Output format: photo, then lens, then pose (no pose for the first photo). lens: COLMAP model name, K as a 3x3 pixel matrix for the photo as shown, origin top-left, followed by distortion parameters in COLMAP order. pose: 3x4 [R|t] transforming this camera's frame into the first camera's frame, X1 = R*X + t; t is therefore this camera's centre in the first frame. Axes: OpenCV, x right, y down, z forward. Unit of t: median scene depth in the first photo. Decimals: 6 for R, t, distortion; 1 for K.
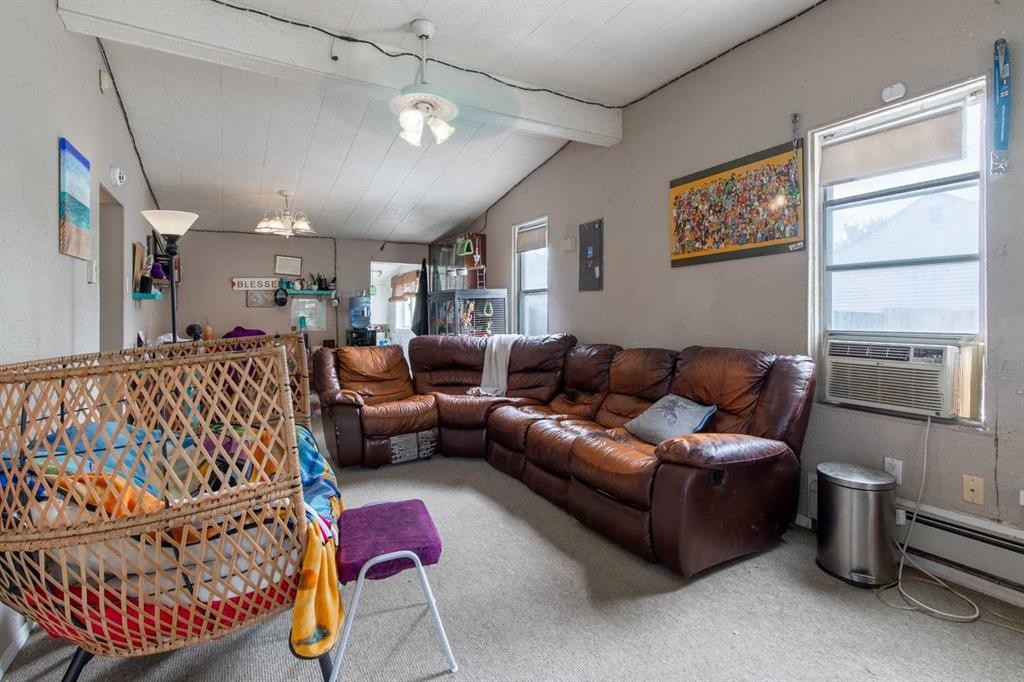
lens RADIAL K [[437.2, 0, 514.4], [0, 437.2, 314.8], [0, 0, 1]] dist [0.000107, -0.000007]
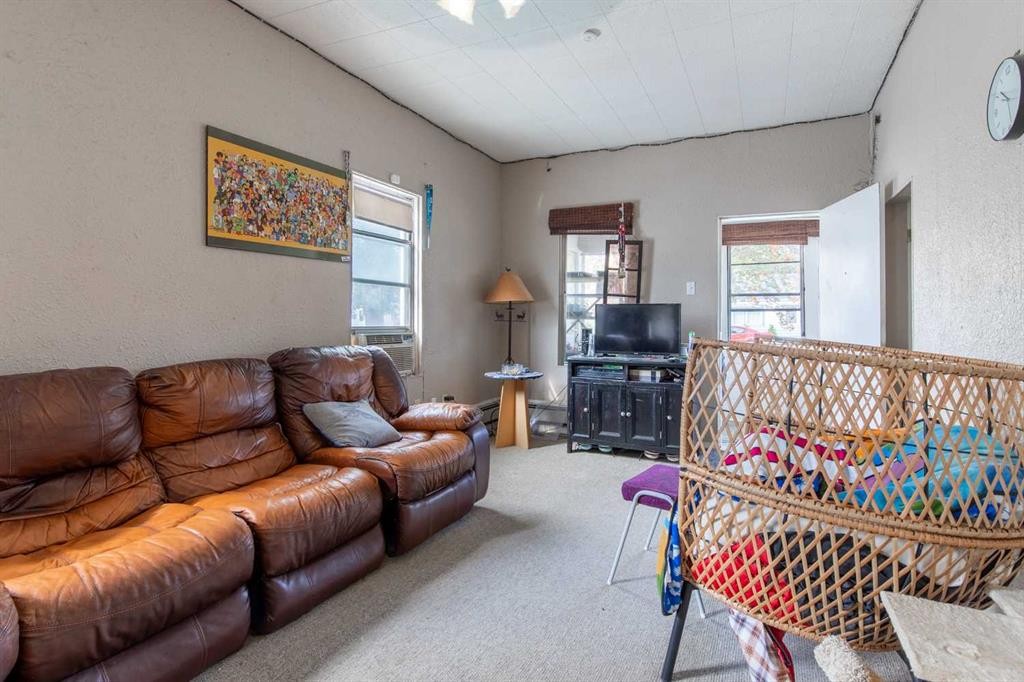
lens RADIAL K [[482.6, 0, 514.6], [0, 482.6, 317.0], [0, 0, 1]] dist [0.000168, 0.000250]
pose [[-0.497719, 0.005782, 0.867319, -0.648238], [-0.006667, 0.999923, -0.010492, 0.015411], [-0.867313, -0.011005, -0.497642, 1.069711]]
